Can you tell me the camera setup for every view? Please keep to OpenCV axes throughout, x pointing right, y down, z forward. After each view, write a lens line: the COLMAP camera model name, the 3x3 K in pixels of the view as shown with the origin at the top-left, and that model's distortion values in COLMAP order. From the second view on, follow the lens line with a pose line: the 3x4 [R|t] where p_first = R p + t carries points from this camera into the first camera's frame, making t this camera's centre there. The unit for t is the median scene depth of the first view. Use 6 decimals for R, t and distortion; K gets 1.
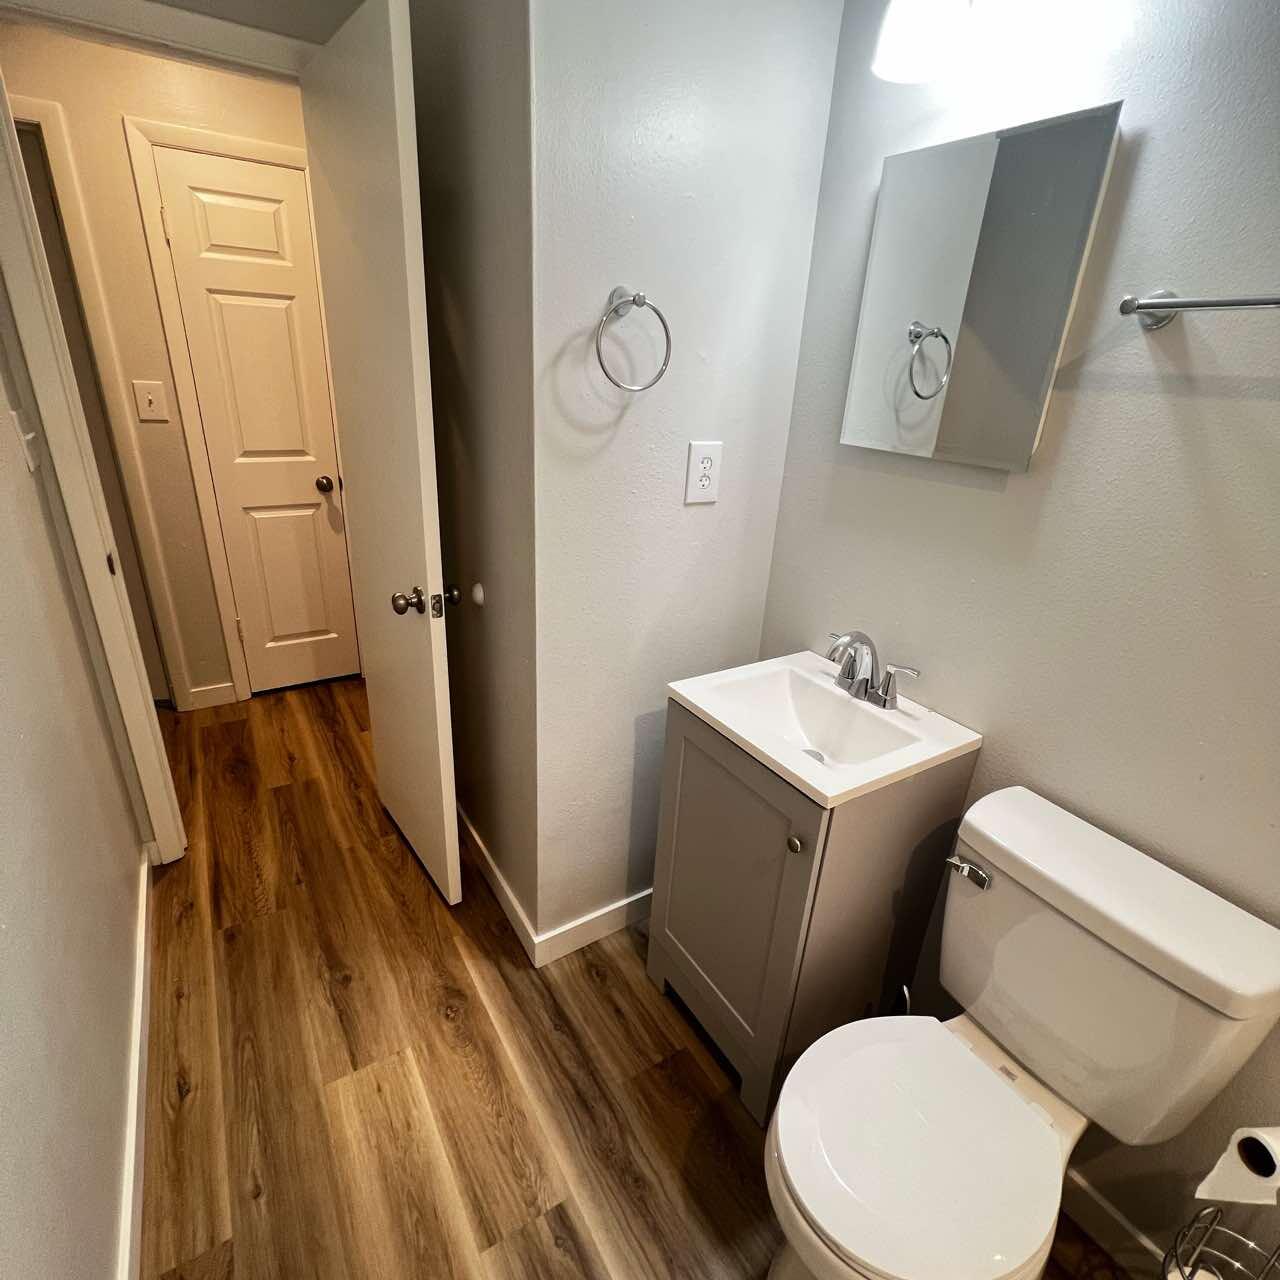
lens RADIAL K [[684.8, 0, 641.8], [0, 684.8, 644.5], [0, 0, 1]] dist [-0.002636, 0.000455]
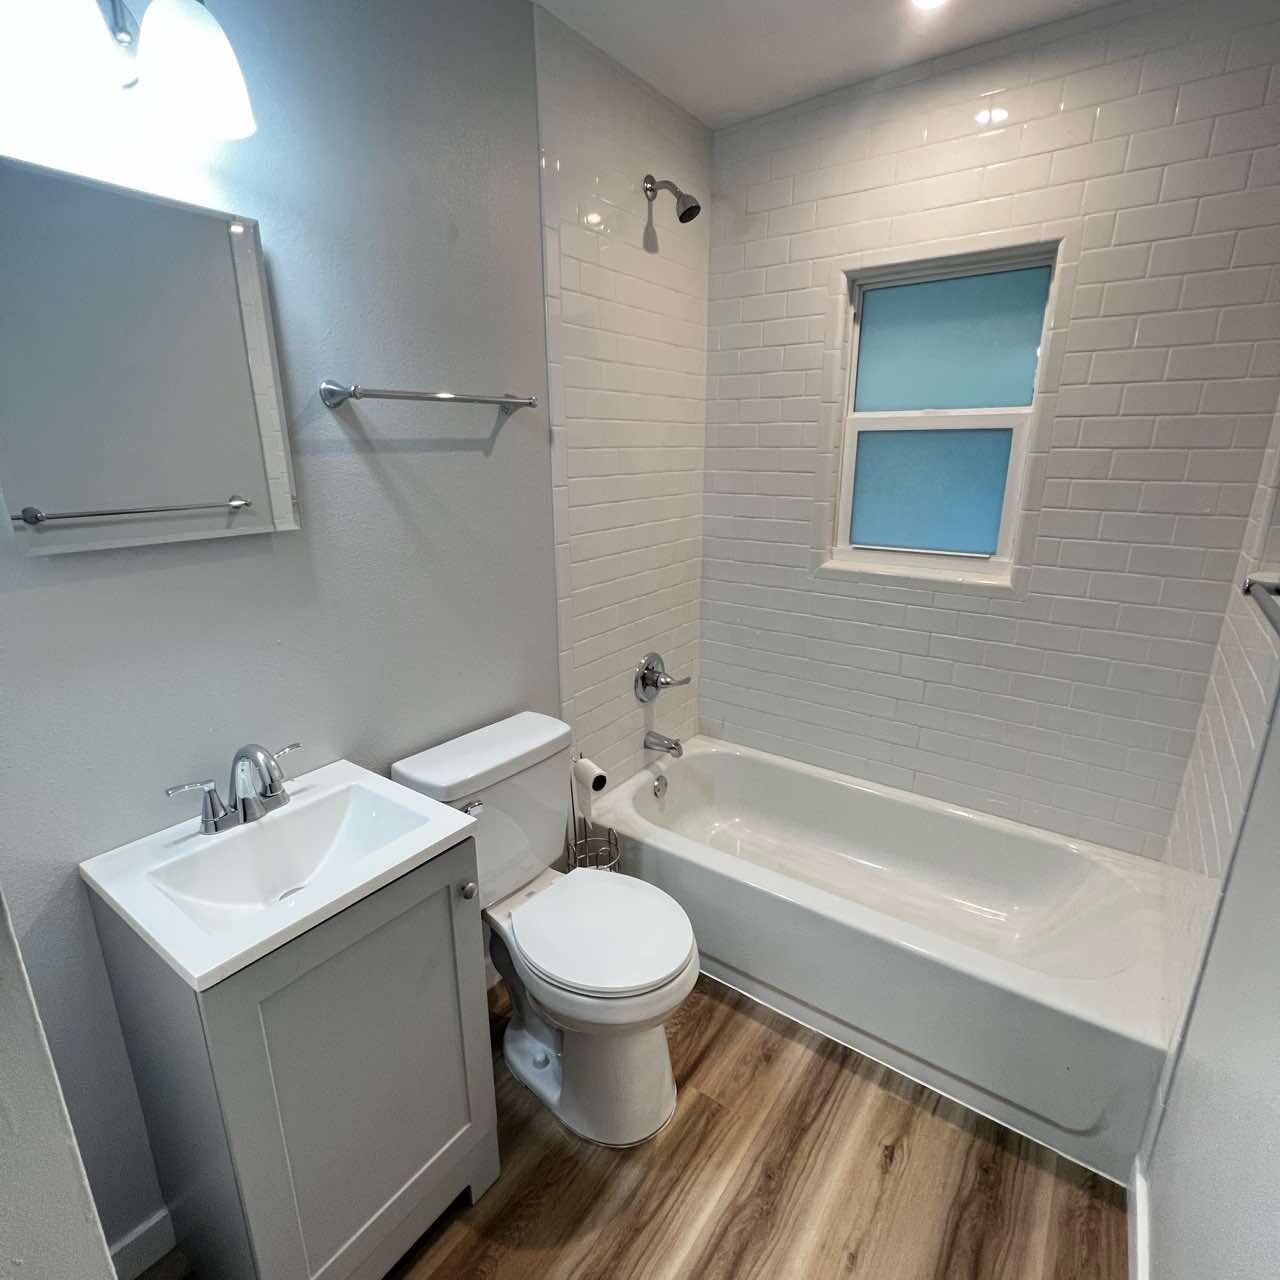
lens RADIAL K [[691.3, 0, 632.0], [0, 691.3, 633.4], [0, 0, 1]] dist [-0.006997, 0.002397]
pose [[-0.372485, -0.299624, 0.878339, -0.611294], [0.340840, 0.836137, 0.429771, -0.365343], [-0.863182, 0.459456, -0.209325, 0.756303]]
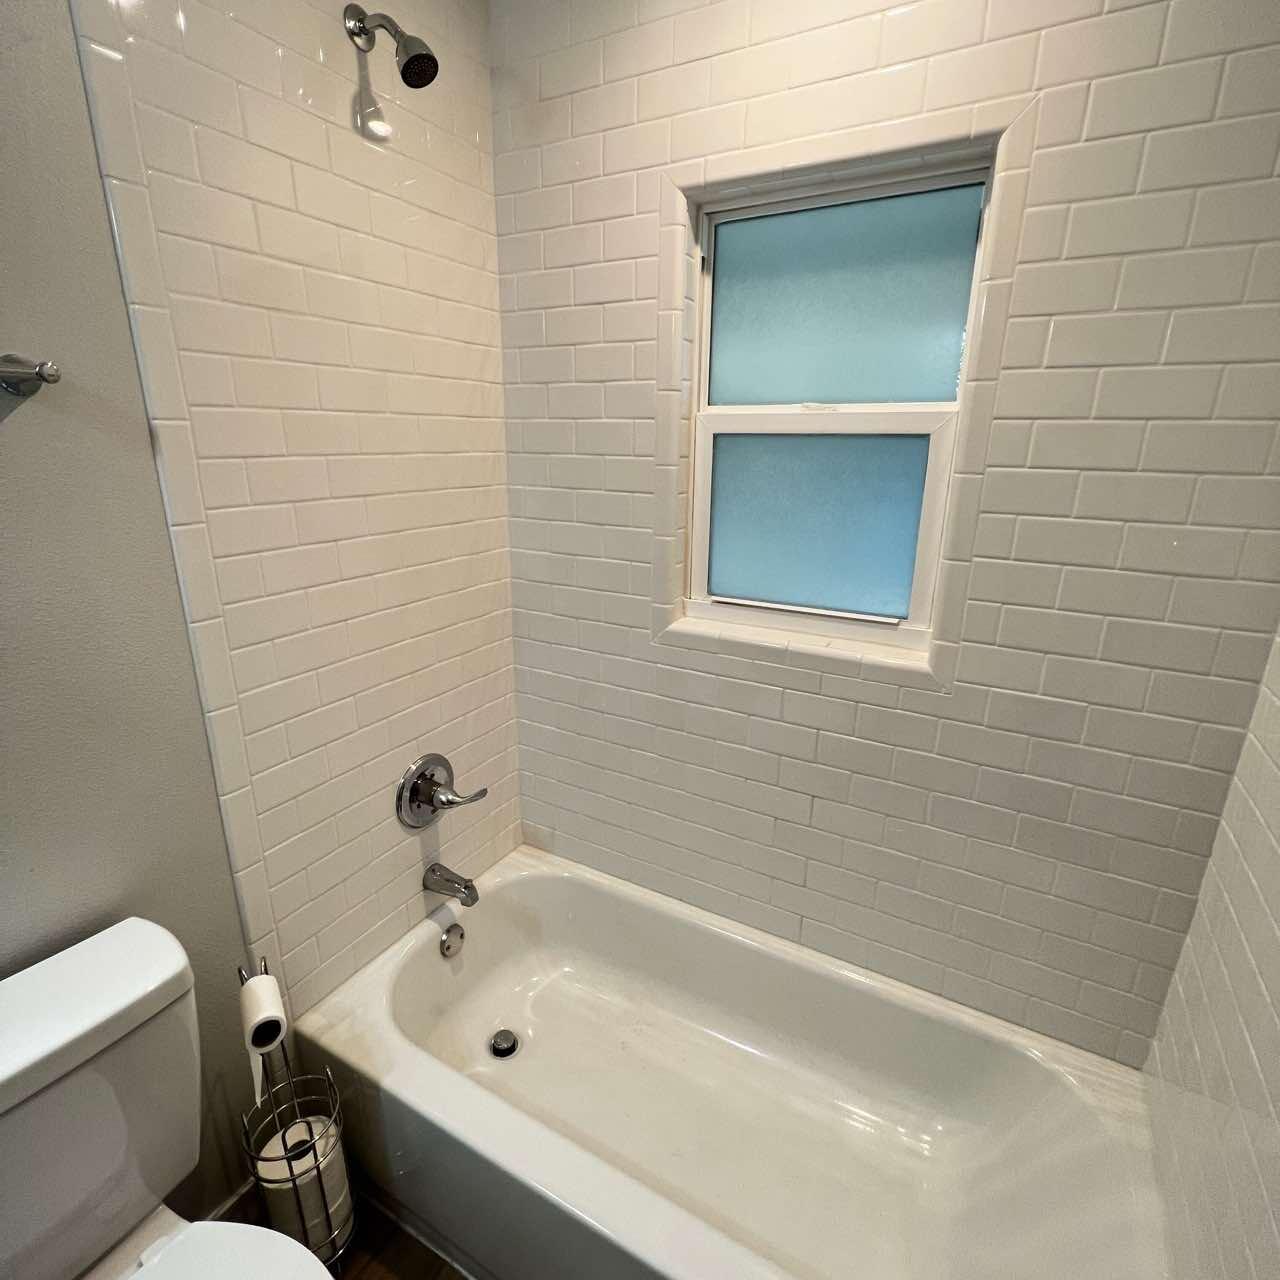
lens RADIAL K [[684.8, 0, 641.5], [0, 684.8, 627.0], [0, 0, 1]] dist [-0.002636, 0.000455]
pose [[-0.472531, -0.299203, 0.828971, -0.155047], [0.303421, 0.827874, 0.471763, -0.165068], [-0.827436, 0.474450, -0.300411, 0.275435]]
